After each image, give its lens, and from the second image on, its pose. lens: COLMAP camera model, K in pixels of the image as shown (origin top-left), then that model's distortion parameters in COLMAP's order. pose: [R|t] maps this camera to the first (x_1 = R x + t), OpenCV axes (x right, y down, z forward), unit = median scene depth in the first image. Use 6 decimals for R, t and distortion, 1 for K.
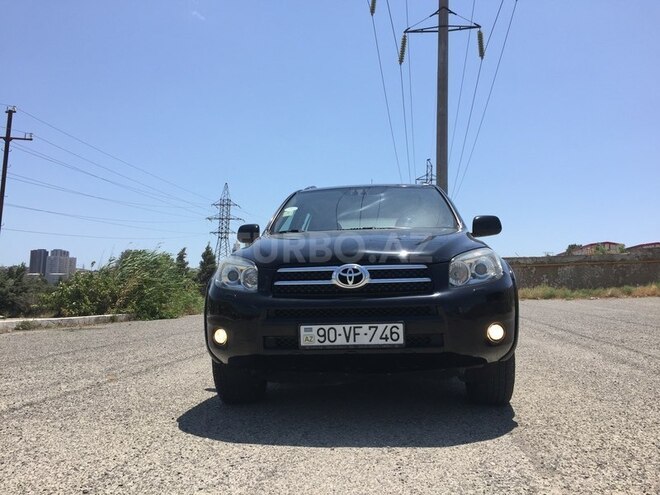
lens RADIAL K [[552.3, 0, 328.4], [0, 552.3, 246.5], [0, 0, 1]] dist [0.013494, 0.007675]
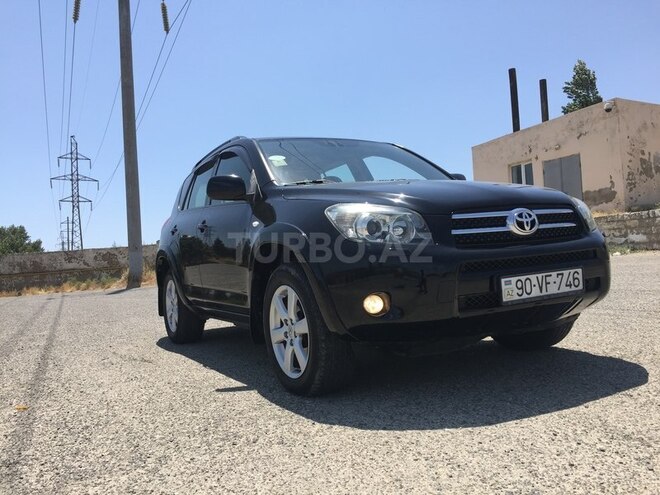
lens RADIAL K [[552.3, 0, 330.9], [0, 552.3, 247.4], [0, 0, 1]] dist [0.013494, 0.007675]
pose [[0.837271, -0.038970, 0.545397, -0.742070], [0.019032, 0.998930, 0.042158, 0.053651], [-0.546456, -0.024918, 0.837117, 0.428046]]
